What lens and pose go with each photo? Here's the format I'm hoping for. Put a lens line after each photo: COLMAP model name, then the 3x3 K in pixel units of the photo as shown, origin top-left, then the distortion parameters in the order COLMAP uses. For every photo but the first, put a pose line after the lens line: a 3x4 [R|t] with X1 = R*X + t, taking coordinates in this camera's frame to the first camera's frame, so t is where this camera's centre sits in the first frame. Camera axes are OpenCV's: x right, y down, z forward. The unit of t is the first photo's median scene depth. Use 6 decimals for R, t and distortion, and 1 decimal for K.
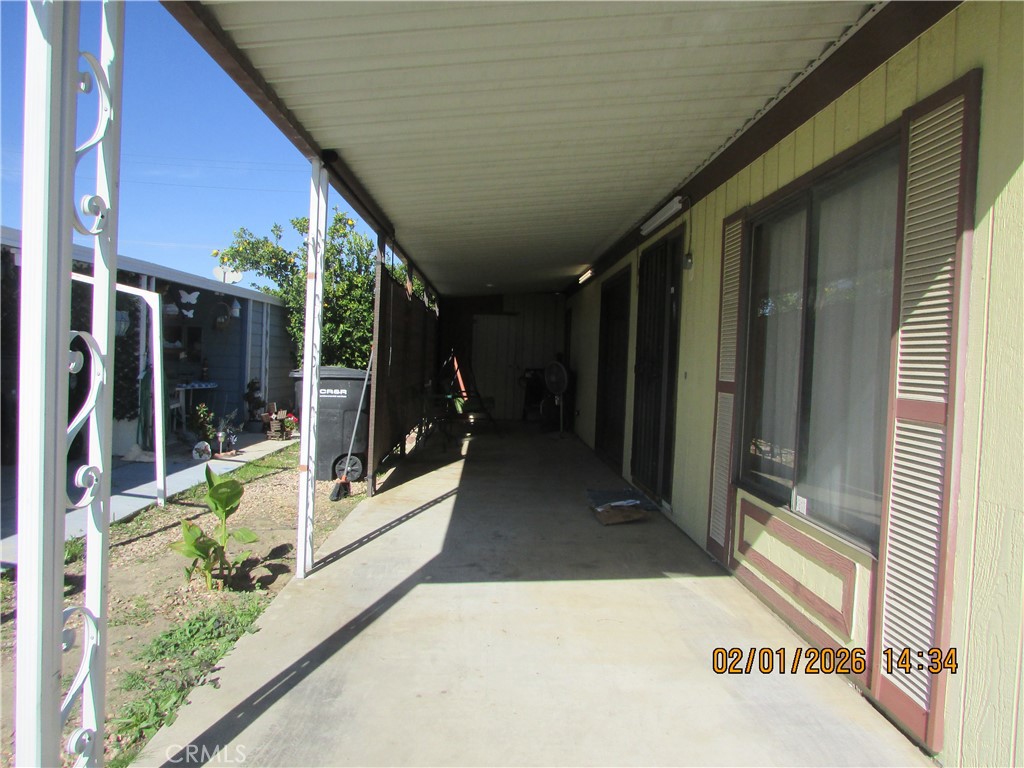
lens RADIAL K [[718.7, 0, 512.0], [0, 718.7, 384.0], [0, 0, 1]] dist [-0.021785, -0.003088]
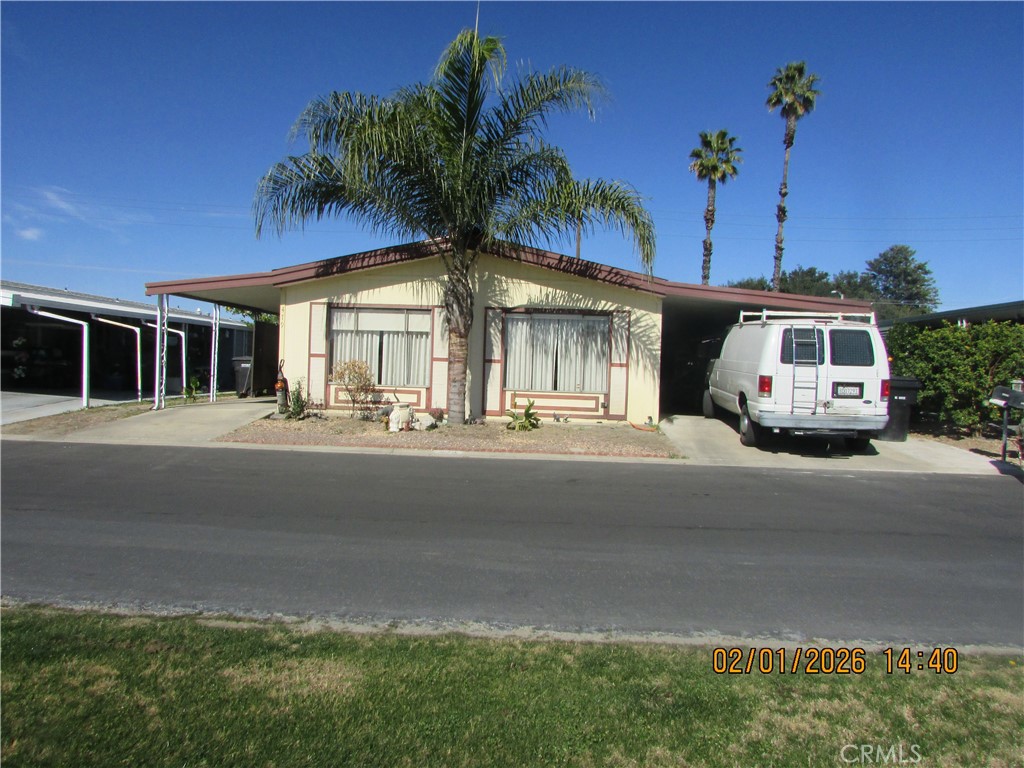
lens RADIAL K [[718.7, 0, 512.0], [0, 718.7, 384.0], [0, 0, 1]] dist [-0.021785, -0.003088]
pose [[0.997800, -0.007369, -0.065891, 1.731503], [0.006338, 0.999854, -0.015848, 0.236530], [0.065998, 0.015396, 0.997701, -3.048735]]
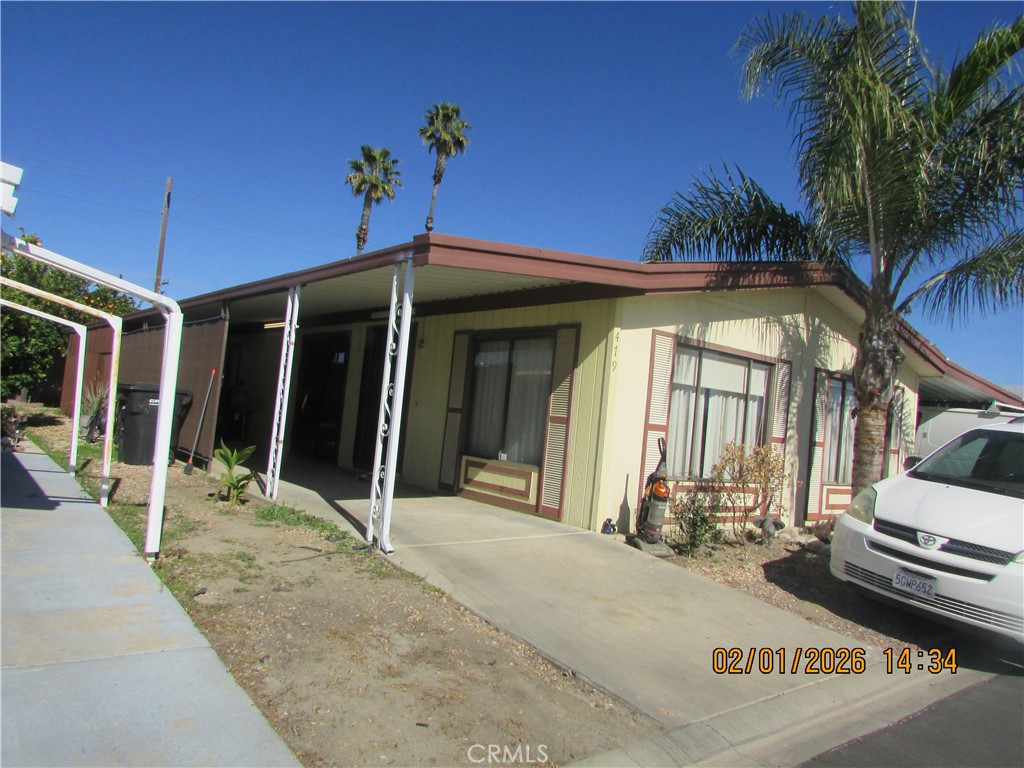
lens RADIAL K [[718.7, 0, 512.0], [0, 718.7, 384.0], [0, 0, 1]] dist [-0.021785, -0.003088]
pose [[0.789057, 0.063747, 0.611003, -0.968990], [-0.041319, 0.997856, -0.050748, 0.030676], [-0.612928, 0.014797, 0.790000, -0.881991]]
